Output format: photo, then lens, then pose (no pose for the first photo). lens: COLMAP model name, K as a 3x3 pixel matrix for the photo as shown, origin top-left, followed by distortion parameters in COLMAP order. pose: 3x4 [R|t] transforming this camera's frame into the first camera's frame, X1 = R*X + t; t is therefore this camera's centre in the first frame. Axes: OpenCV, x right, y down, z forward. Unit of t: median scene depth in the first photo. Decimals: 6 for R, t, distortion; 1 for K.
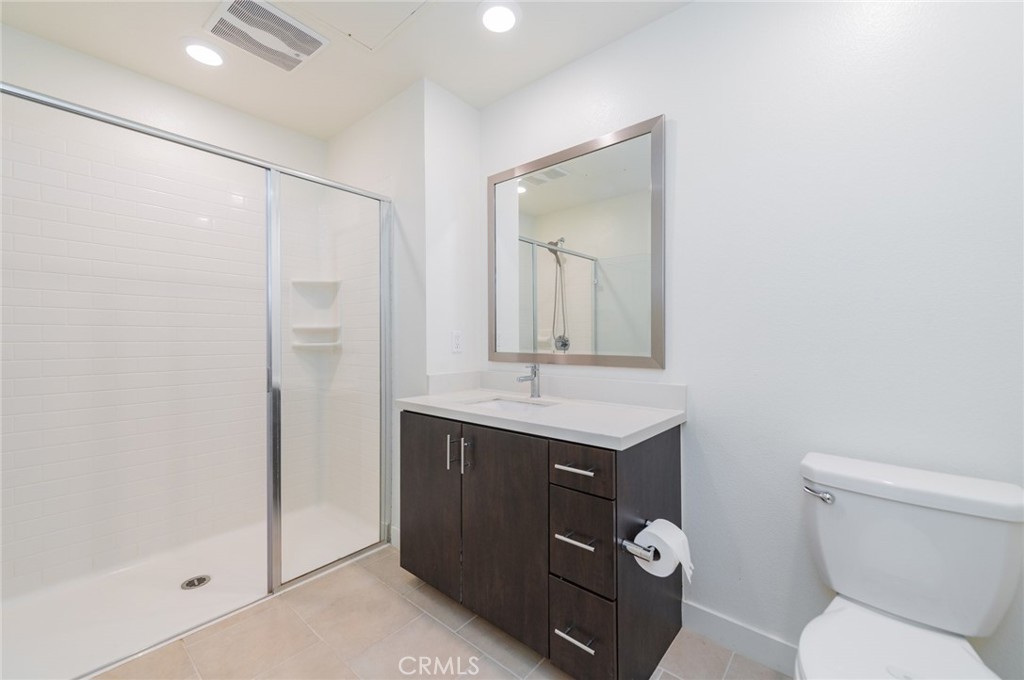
lens RADIAL K [[403.0, 0, 509.2], [0, 403.0, 336.1], [0, 0, 1]] dist [0.014564, -0.003439]
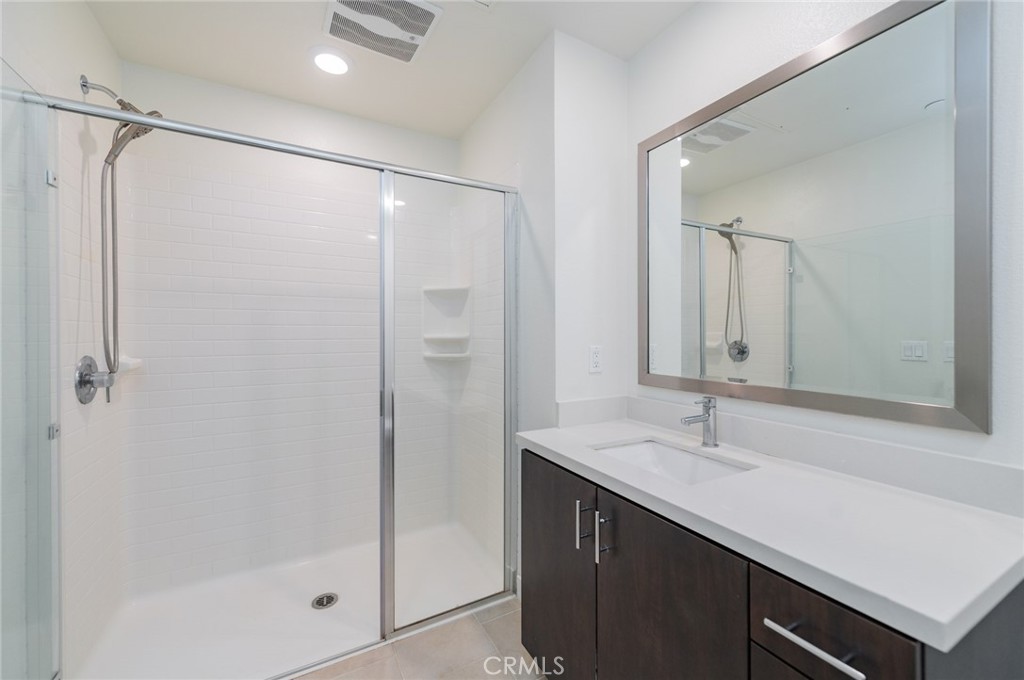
lens RADIAL K [[403.0, 0, 498.8], [0, 403.0, 332.2], [0, 0, 1]] dist [0.014564, -0.003439]
pose [[0.925037, 0.002147, -0.379870, -0.006184], [-0.002379, 0.999997, -0.000140, -0.041040], [0.379868, 0.001033, 0.925040, 0.214382]]
